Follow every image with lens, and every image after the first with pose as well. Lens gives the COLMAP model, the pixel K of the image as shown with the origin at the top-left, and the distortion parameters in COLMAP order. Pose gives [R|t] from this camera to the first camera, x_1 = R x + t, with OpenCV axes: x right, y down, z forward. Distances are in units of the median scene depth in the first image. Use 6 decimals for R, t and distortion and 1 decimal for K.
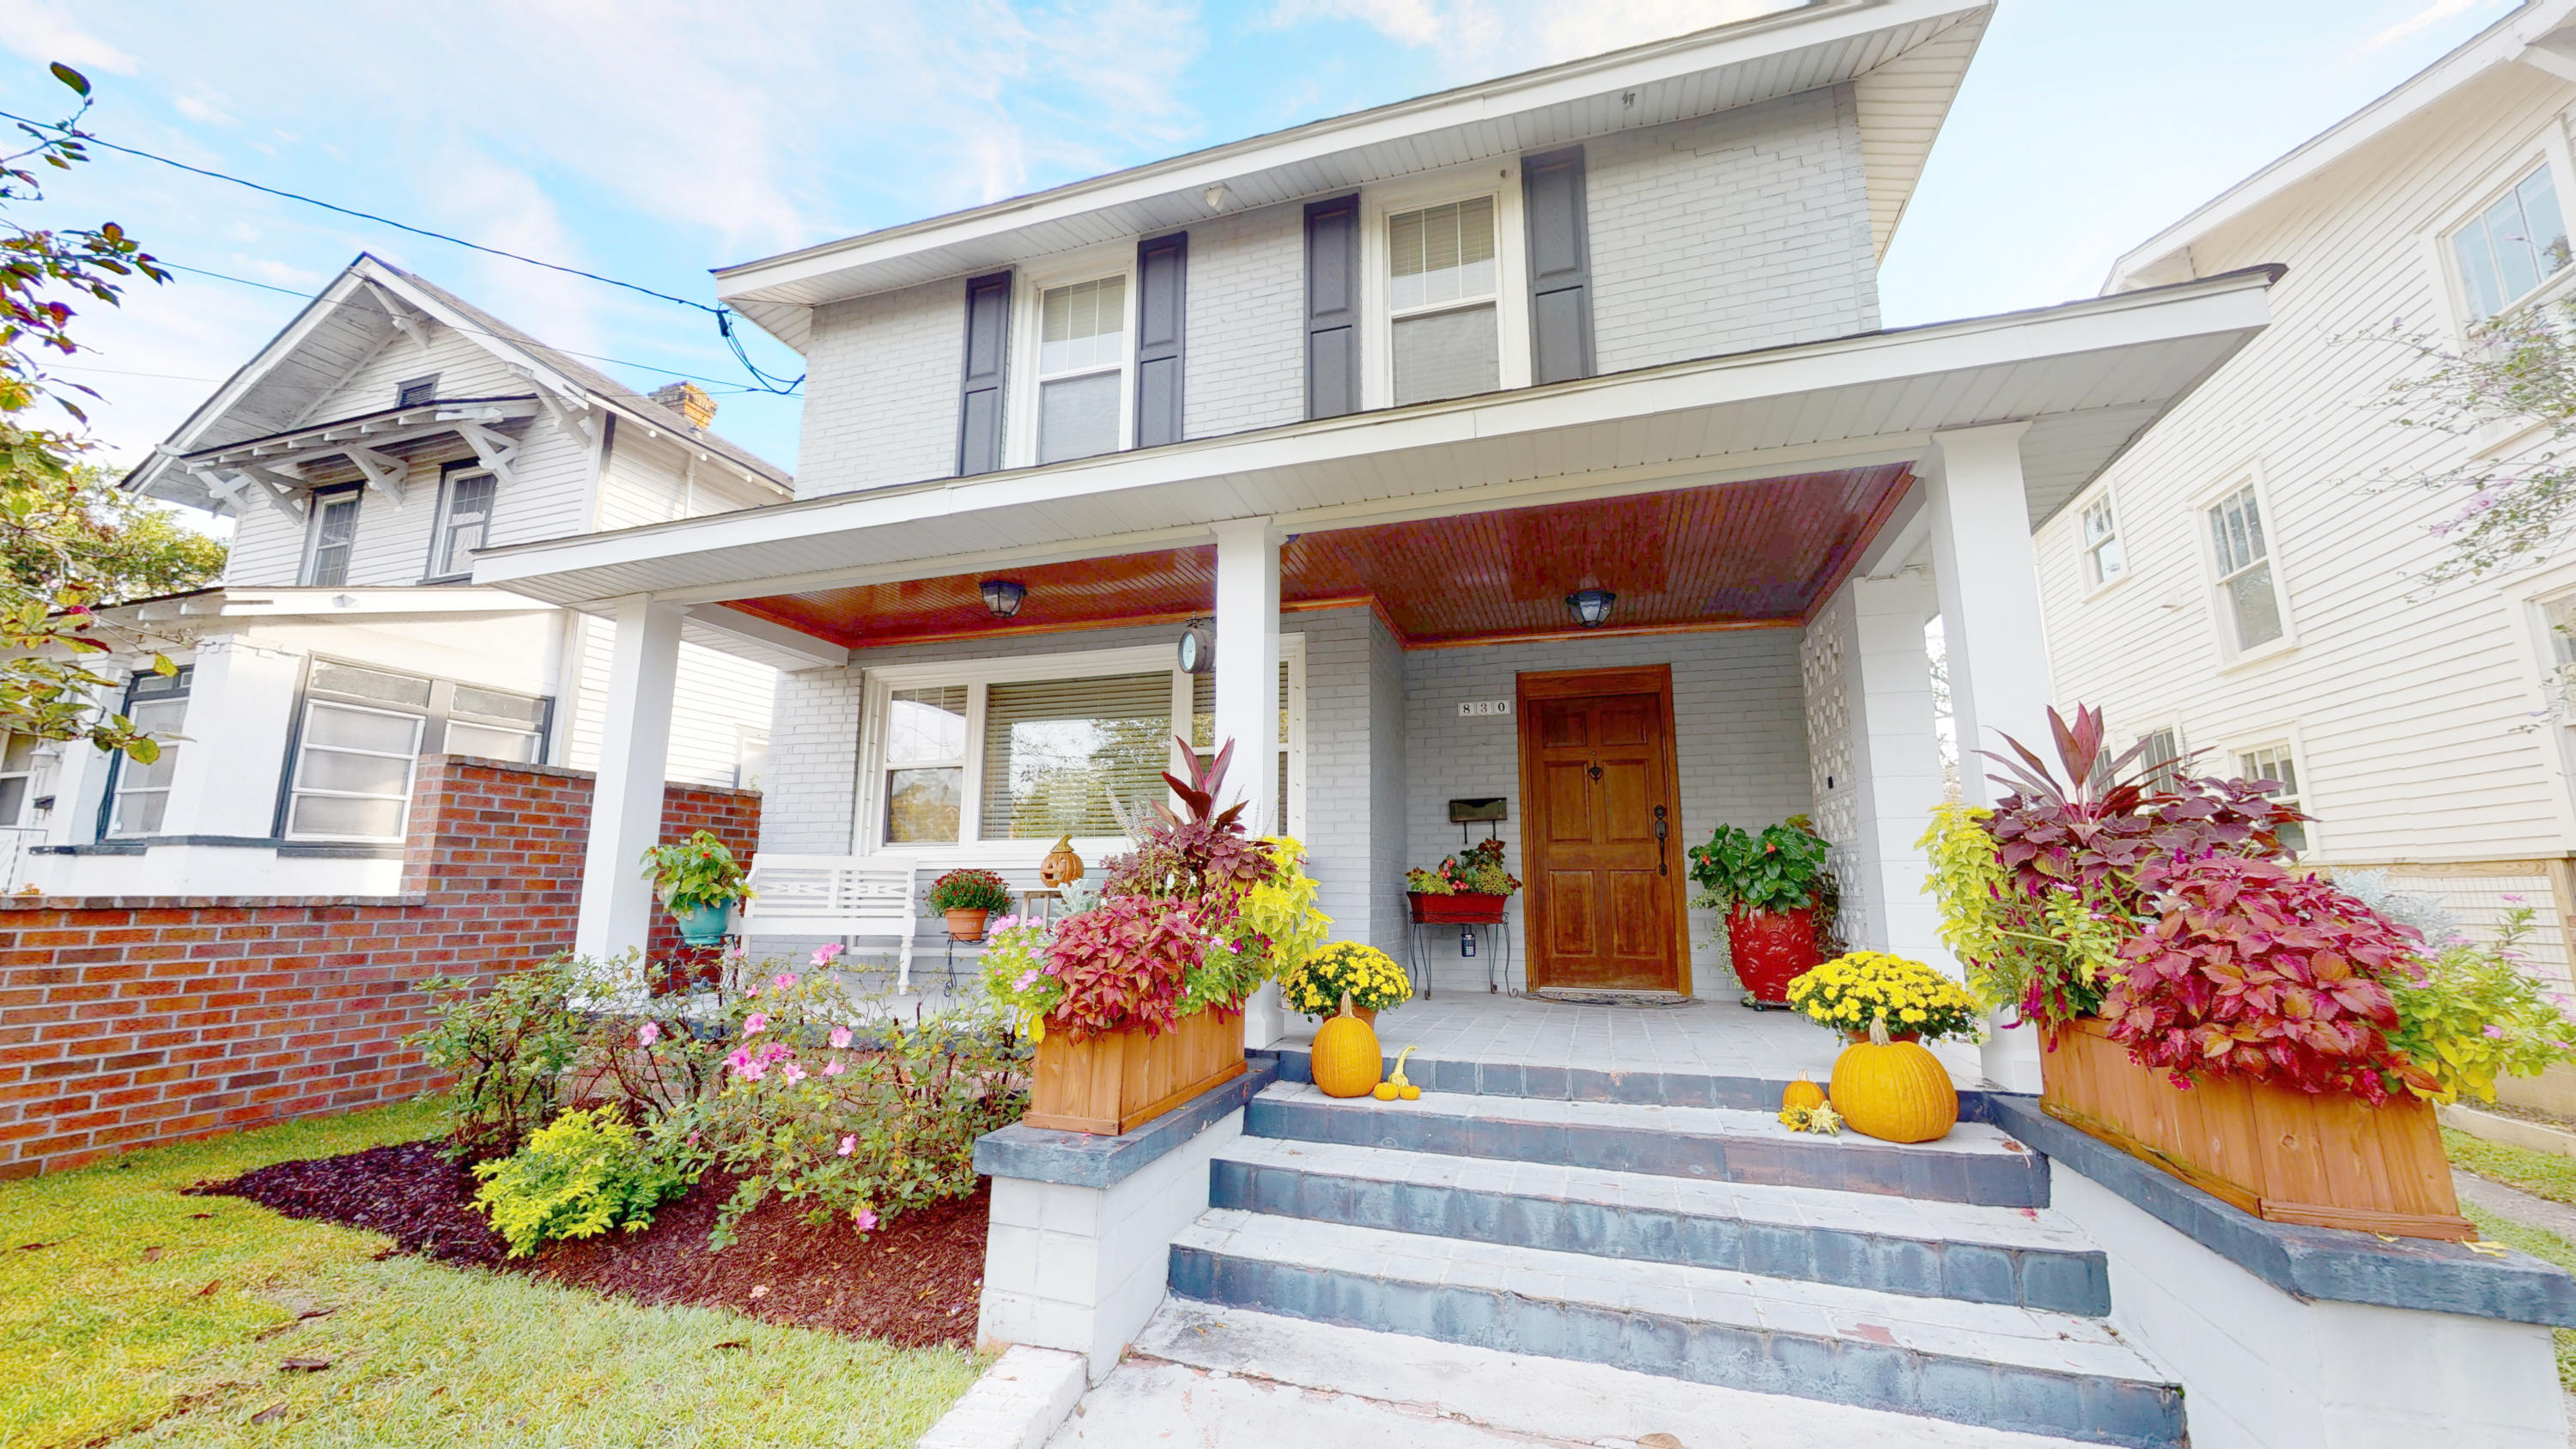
lens RADIAL K [[946.9, 0, 1286.5], [0, 946.9, 729.2], [0, 0, 1]] dist [0.000168, -0.000010]
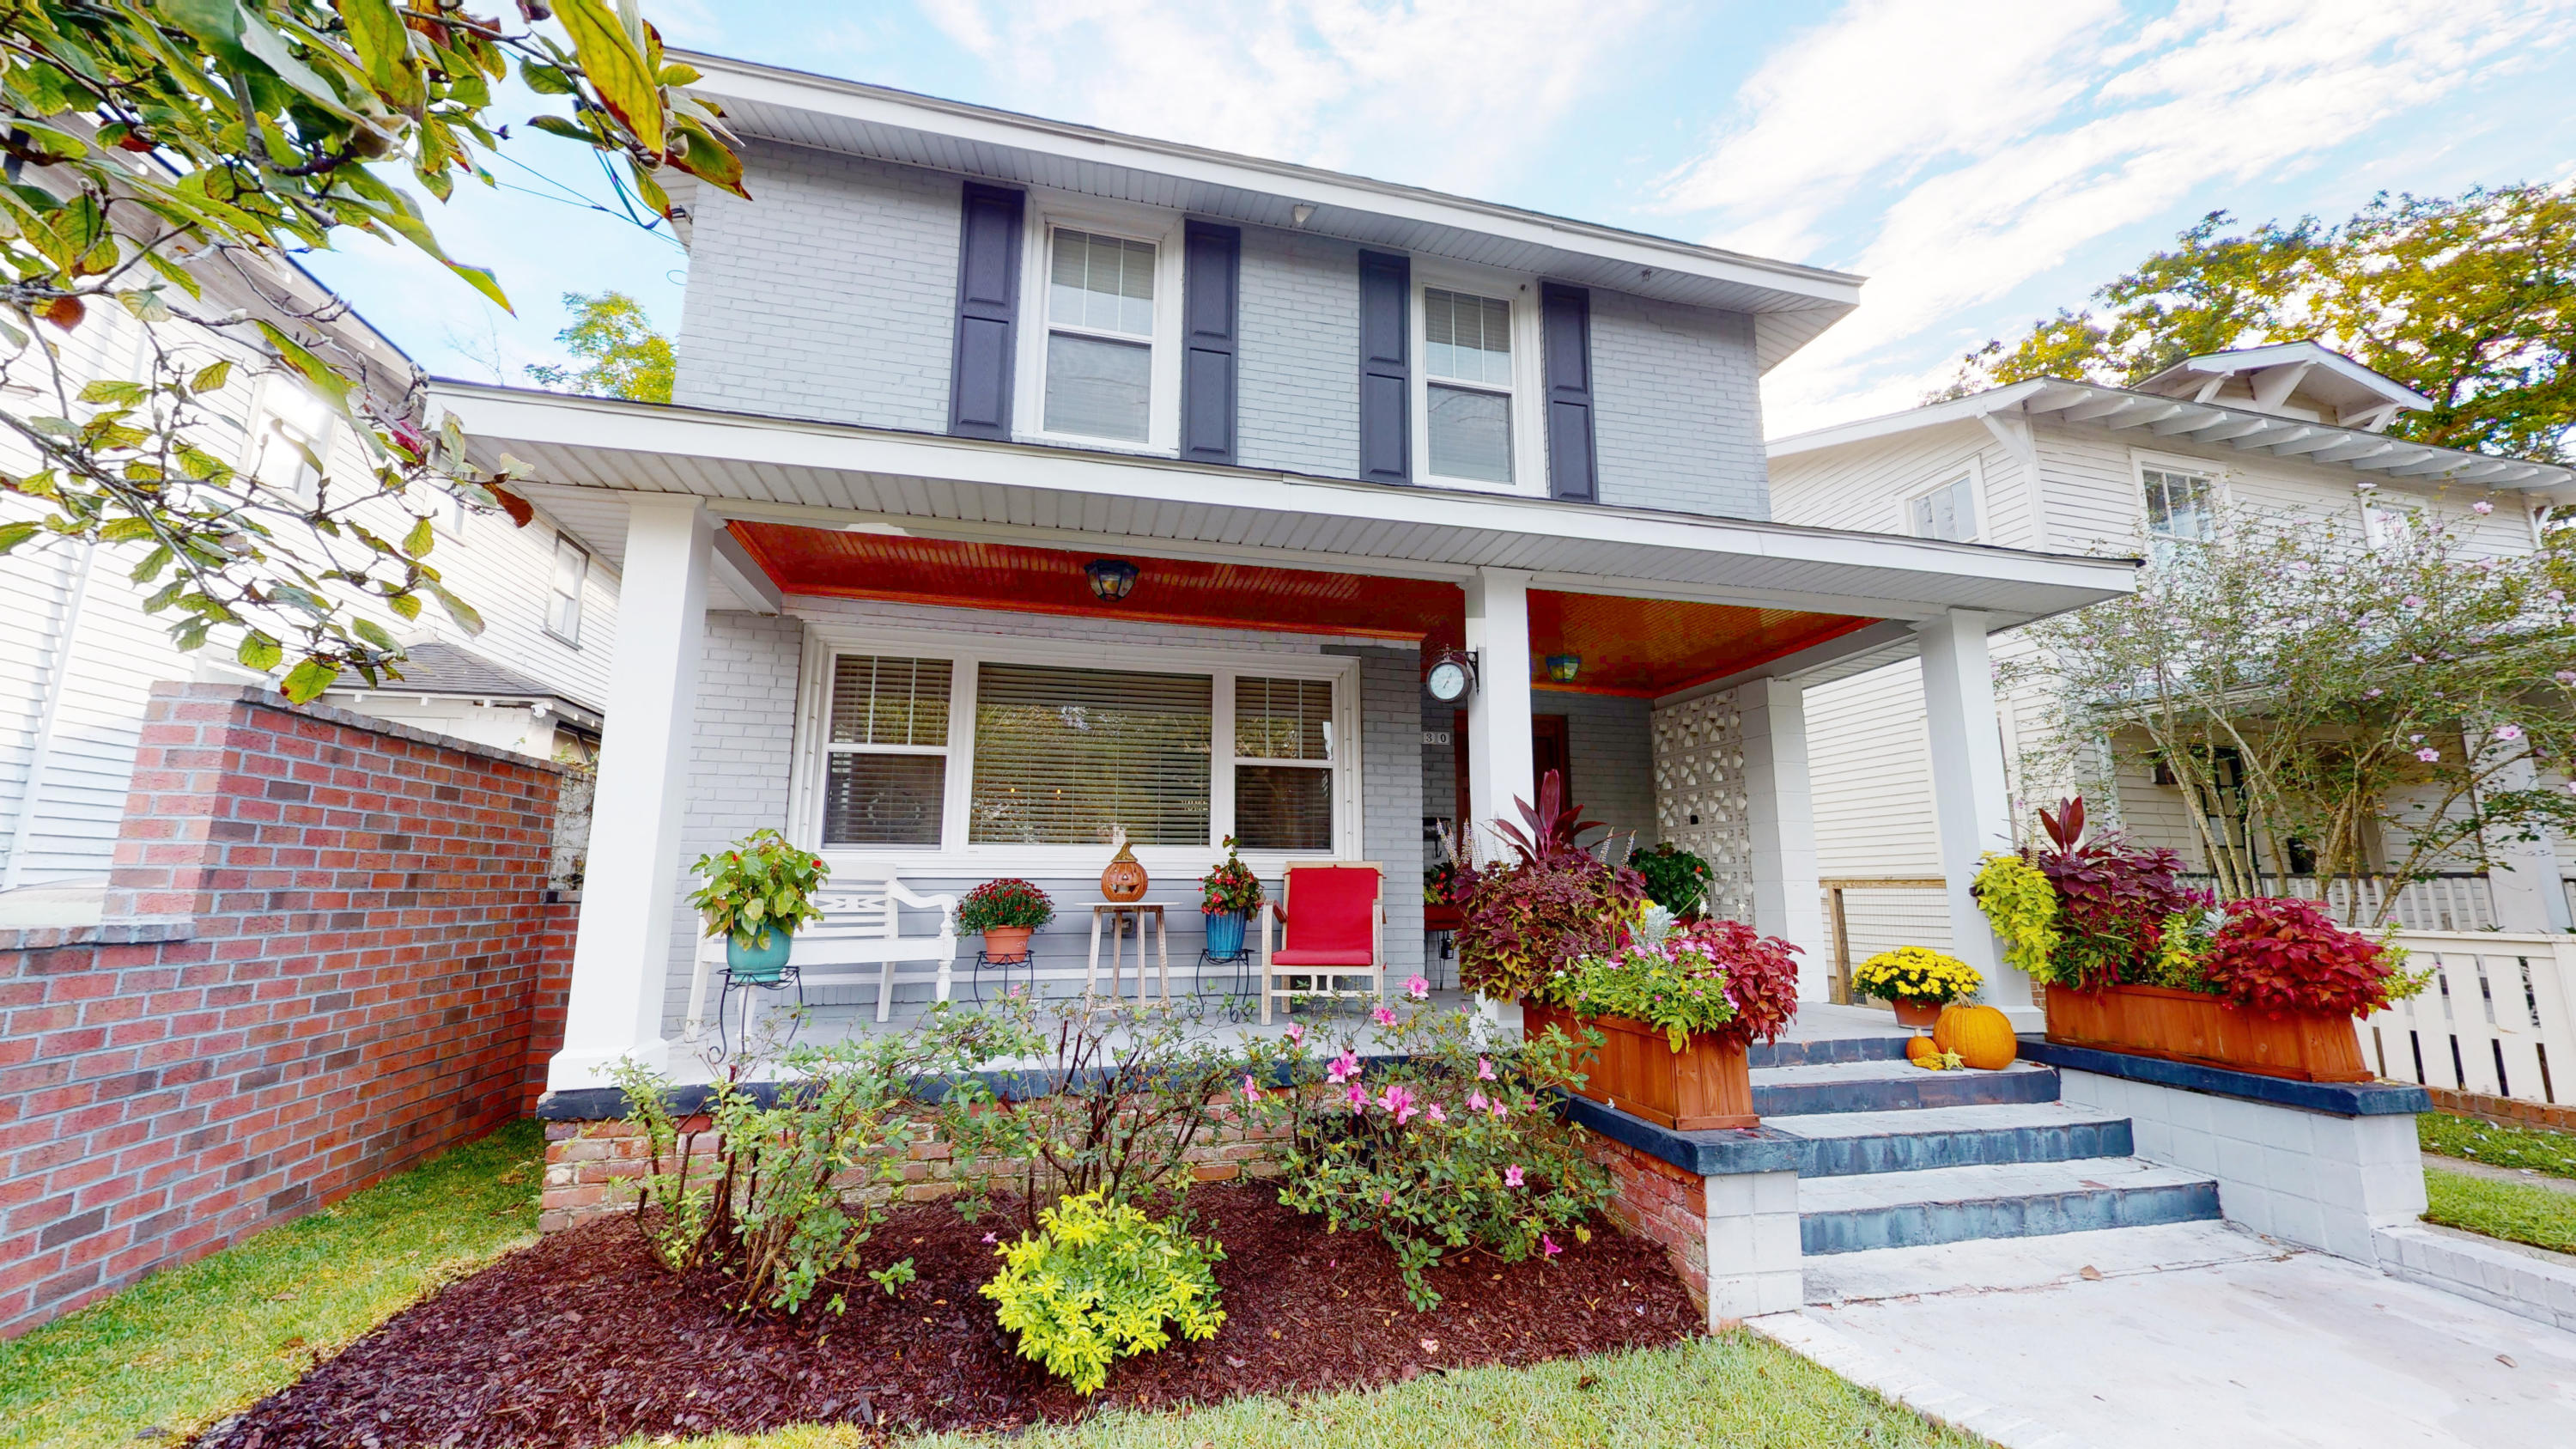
lens RADIAL K [[938.3, 0, 1309.3], [0, 938.3, 729.9], [0, 0, 1]] dist [-0.000192, -0.000028]
pose [[0.853005, 0.087716, 0.514479, -0.591366], [-0.089540, 0.995755, -0.021315, 0.006199], [-0.514165, -0.027885, 0.857238, 0.137719]]
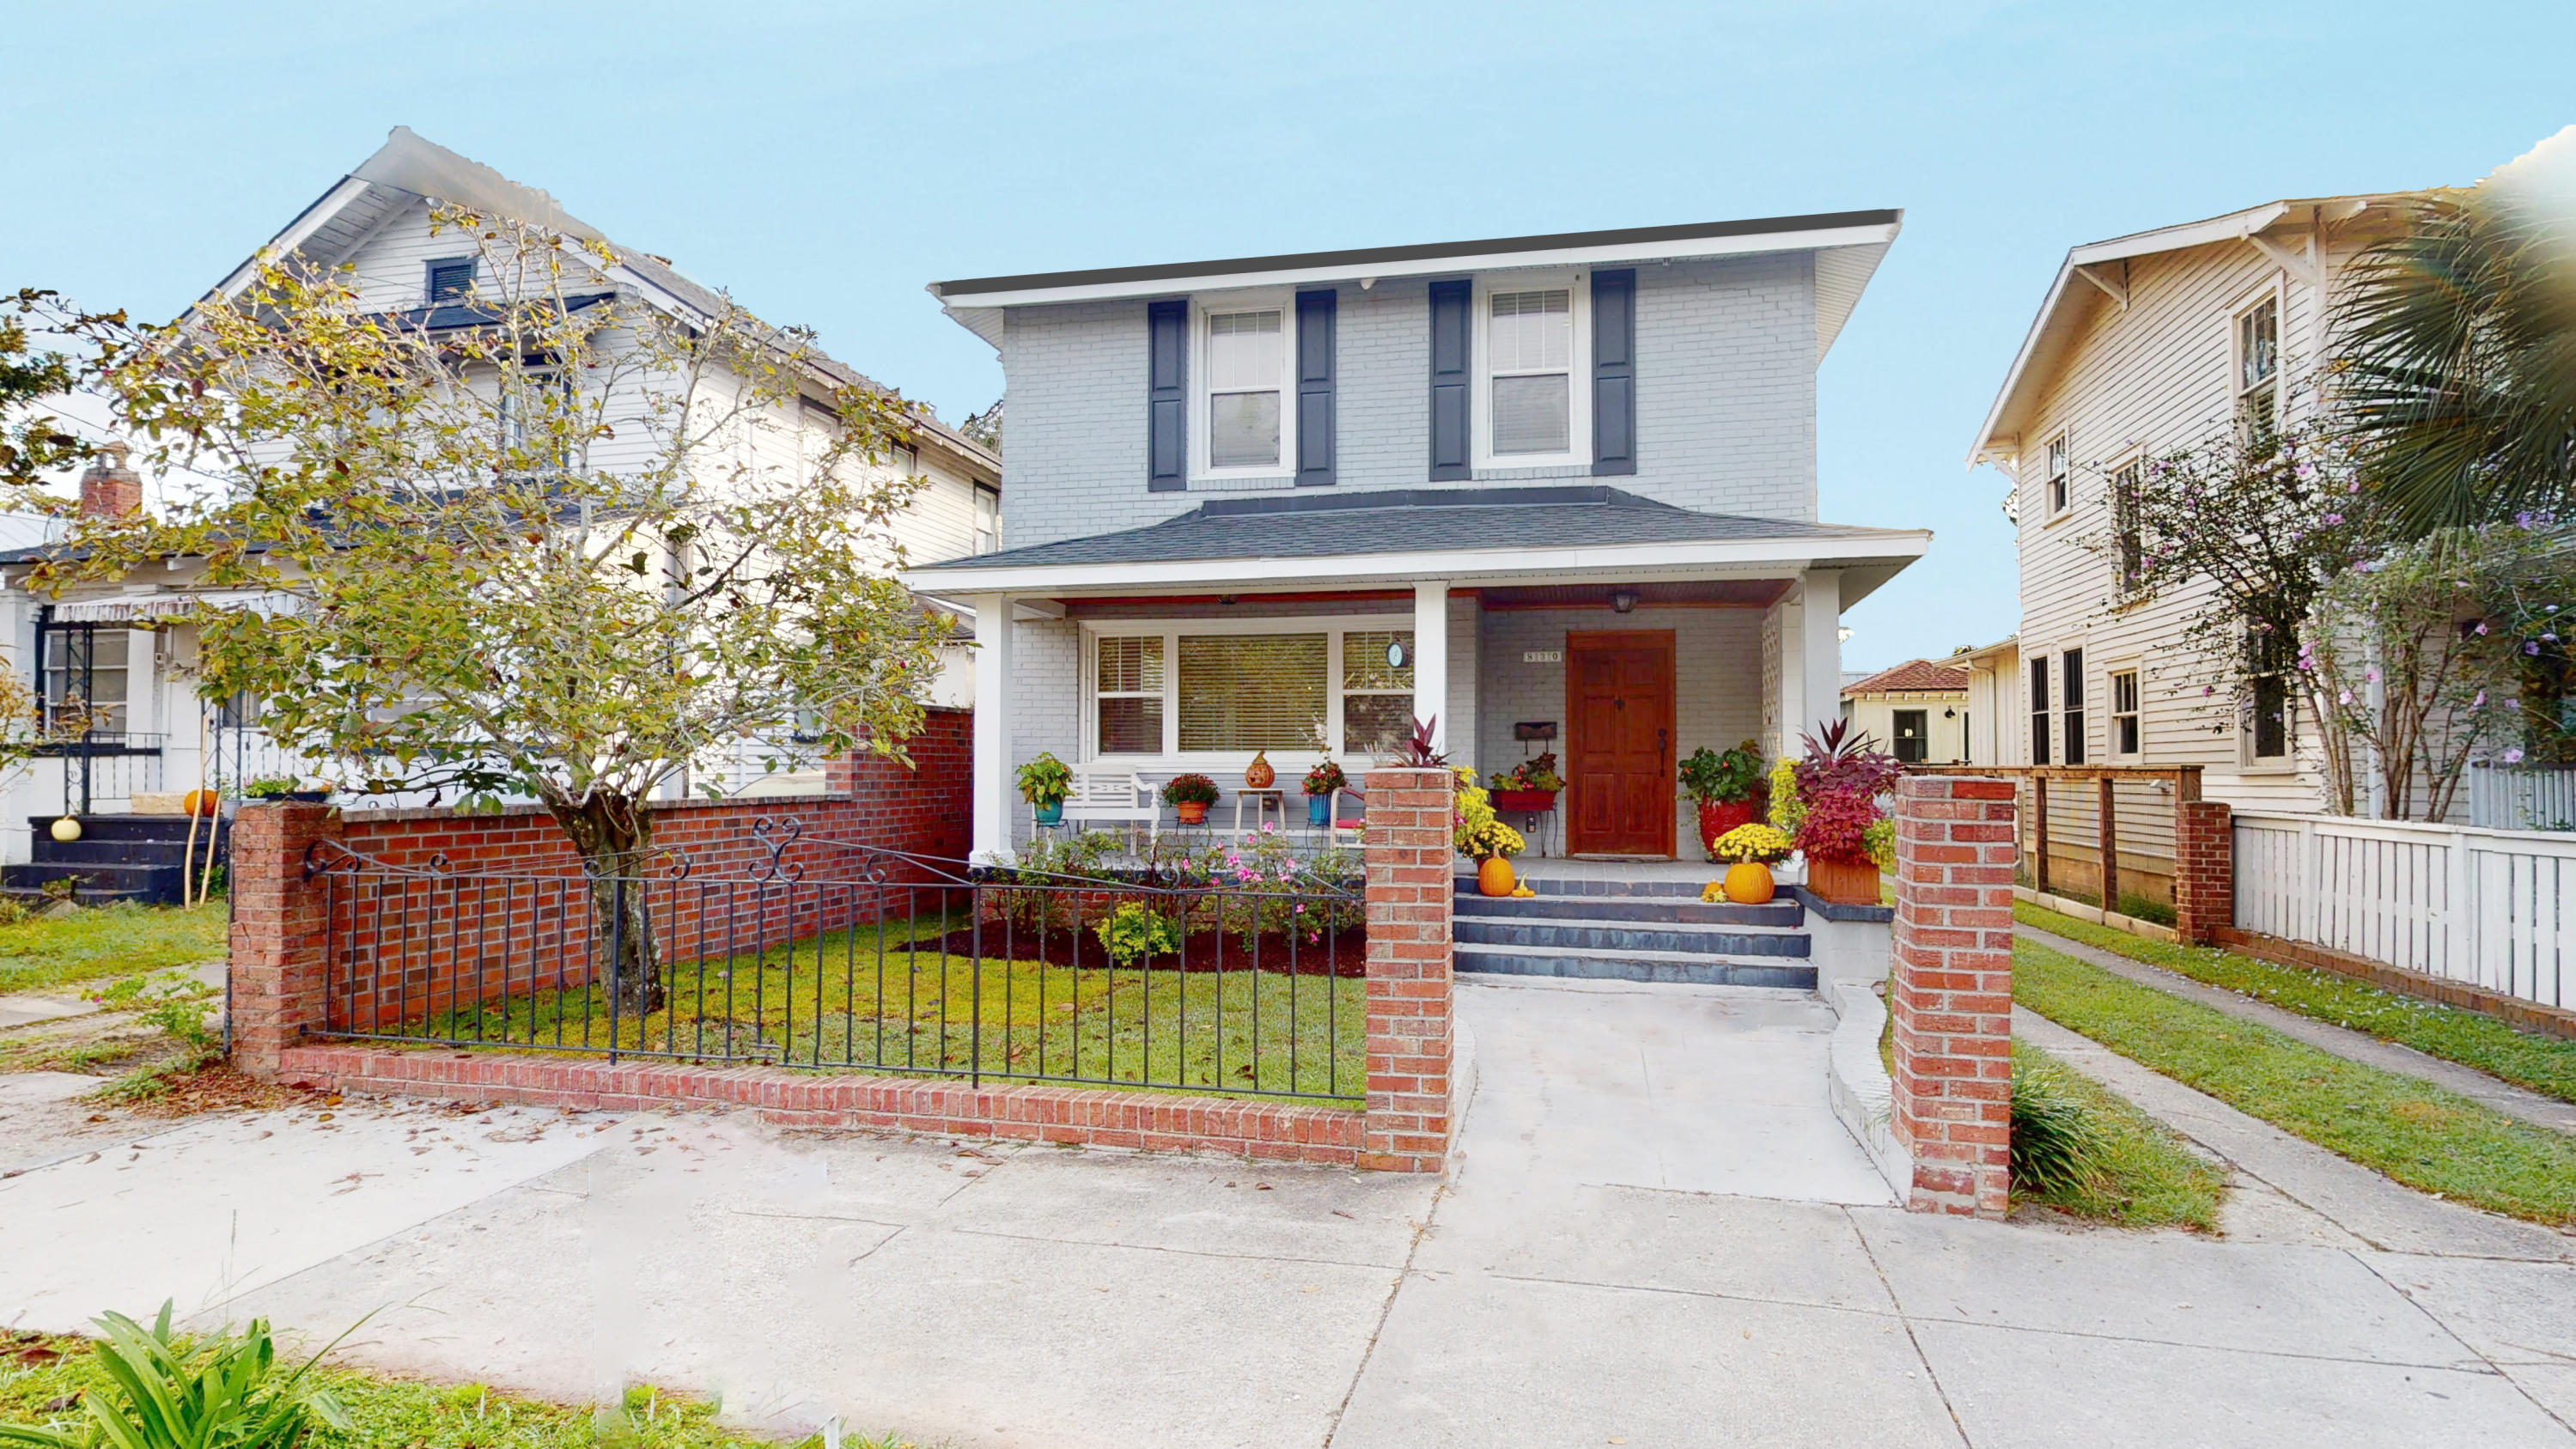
lens RADIAL K [[1279.2, 0, 1309.1], [0, 1279.2, 737.2], [0, 0, 1]] dist [-0.014190, 0.000163]
pose [[0.995452, 0.003169, 0.095215, -0.363621], [-0.016994, 0.989324, 0.144739, -0.201953], [-0.093739, -0.145699, 0.984878, -0.966909]]
